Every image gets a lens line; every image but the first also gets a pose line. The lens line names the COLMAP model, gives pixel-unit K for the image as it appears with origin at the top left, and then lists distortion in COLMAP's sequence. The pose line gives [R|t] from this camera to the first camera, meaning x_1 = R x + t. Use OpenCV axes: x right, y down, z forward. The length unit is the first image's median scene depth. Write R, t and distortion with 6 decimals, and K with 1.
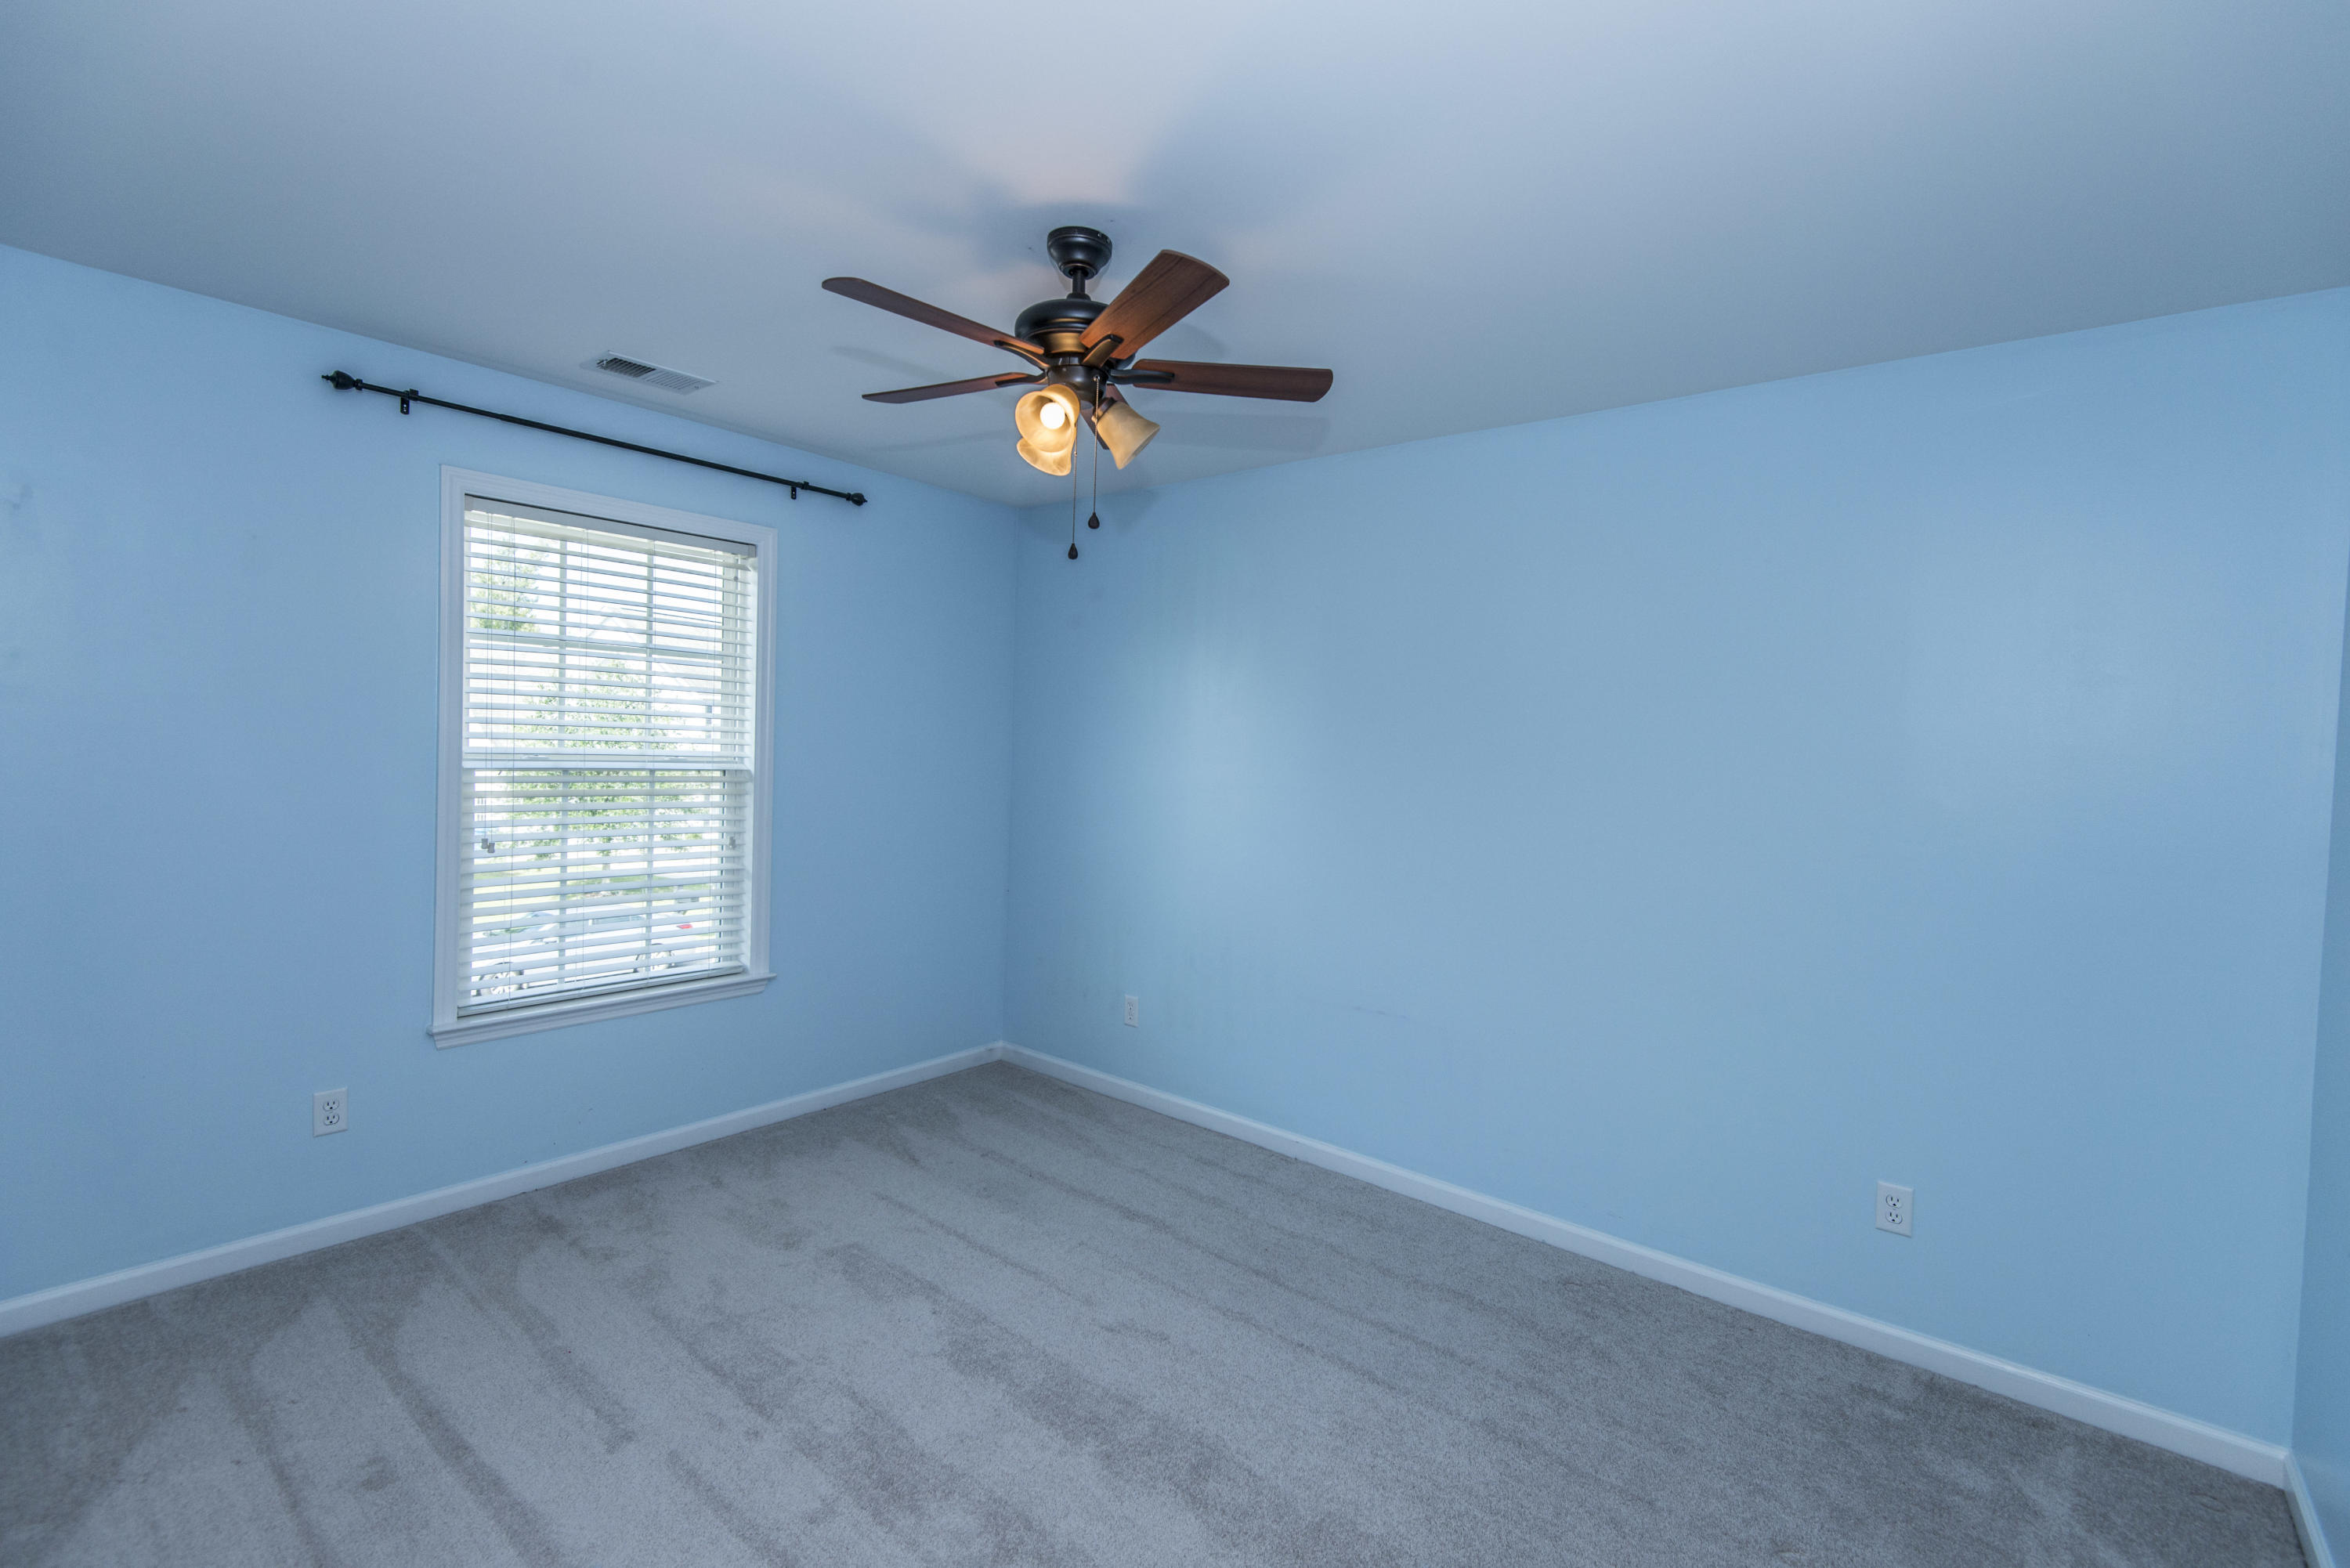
lens RADIAL K [[1069.3, 0, 1184.2], [0, 1069.3, 779.5], [0, 0, 1]] dist [0.027820, -0.016425]
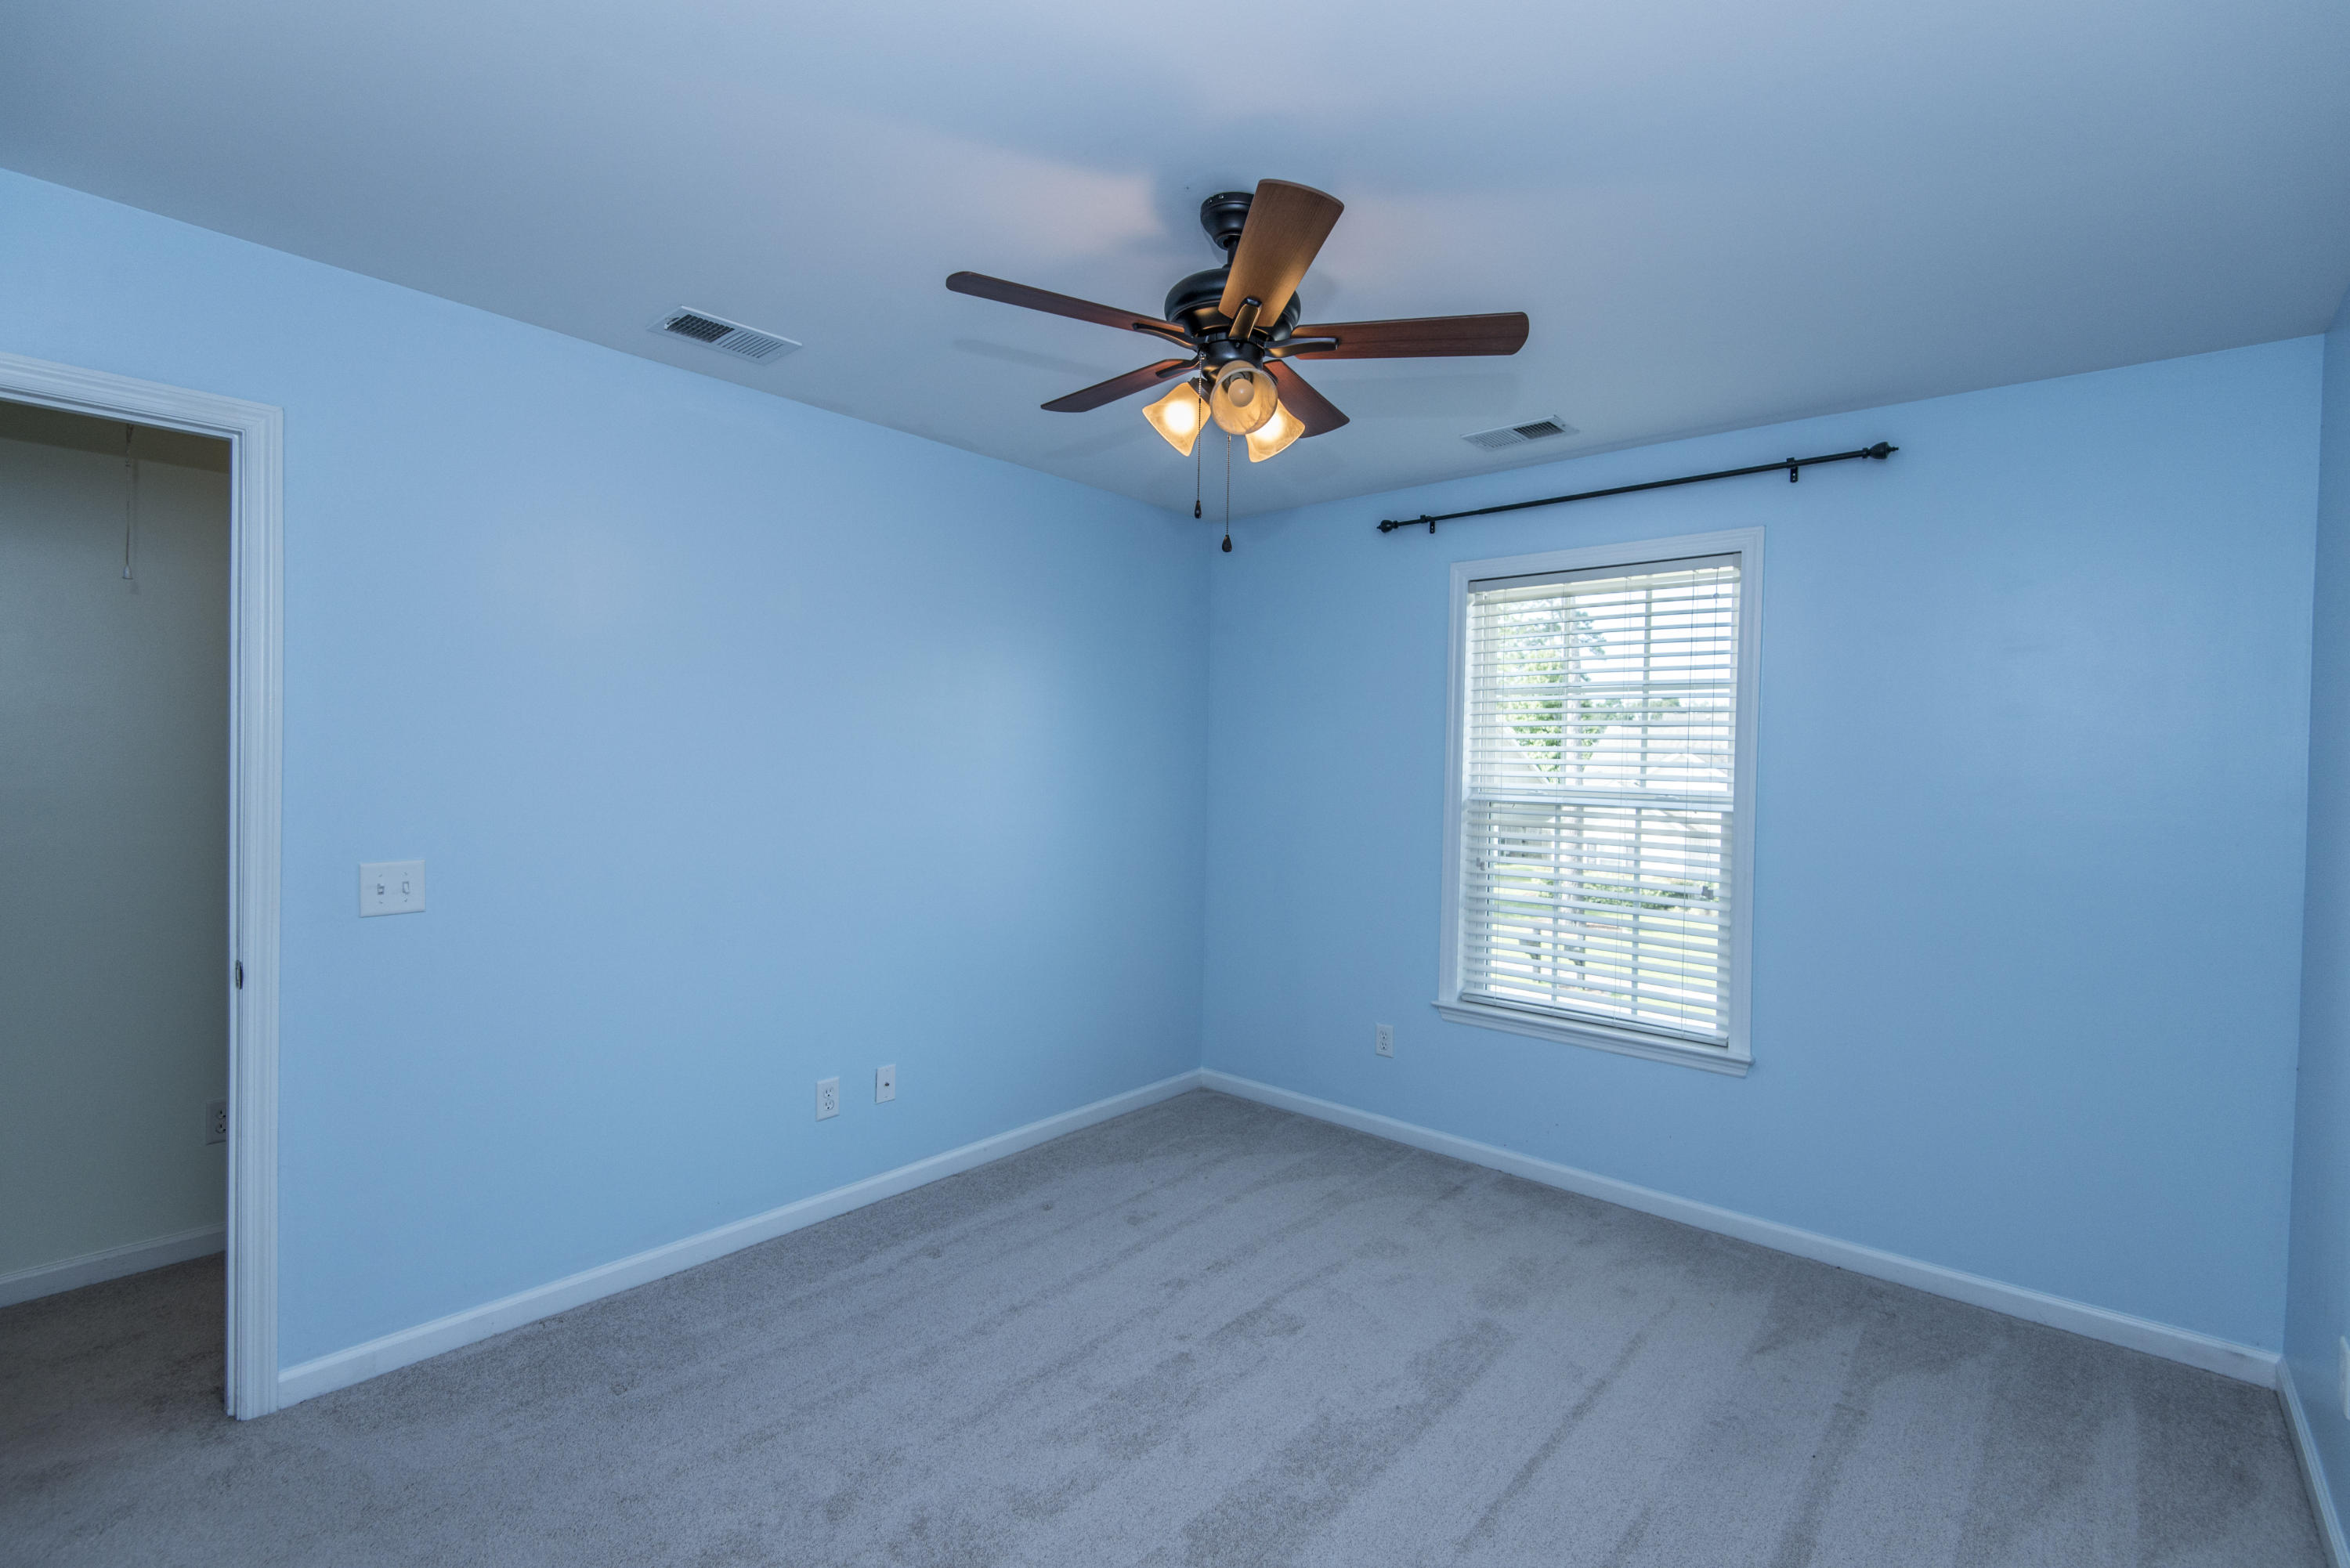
lens RADIAL K [[1069.3, 0, 1187.4], [0, 1069.3, 775.3], [0, 0, 1]] dist [0.027820, -0.016425]
pose [[-0.034878, -0.019914, -0.999193, 0.522689], [-0.055226, 0.998312, -0.017968, 0.001860], [0.997865, 0.054554, -0.035919, 0.650666]]
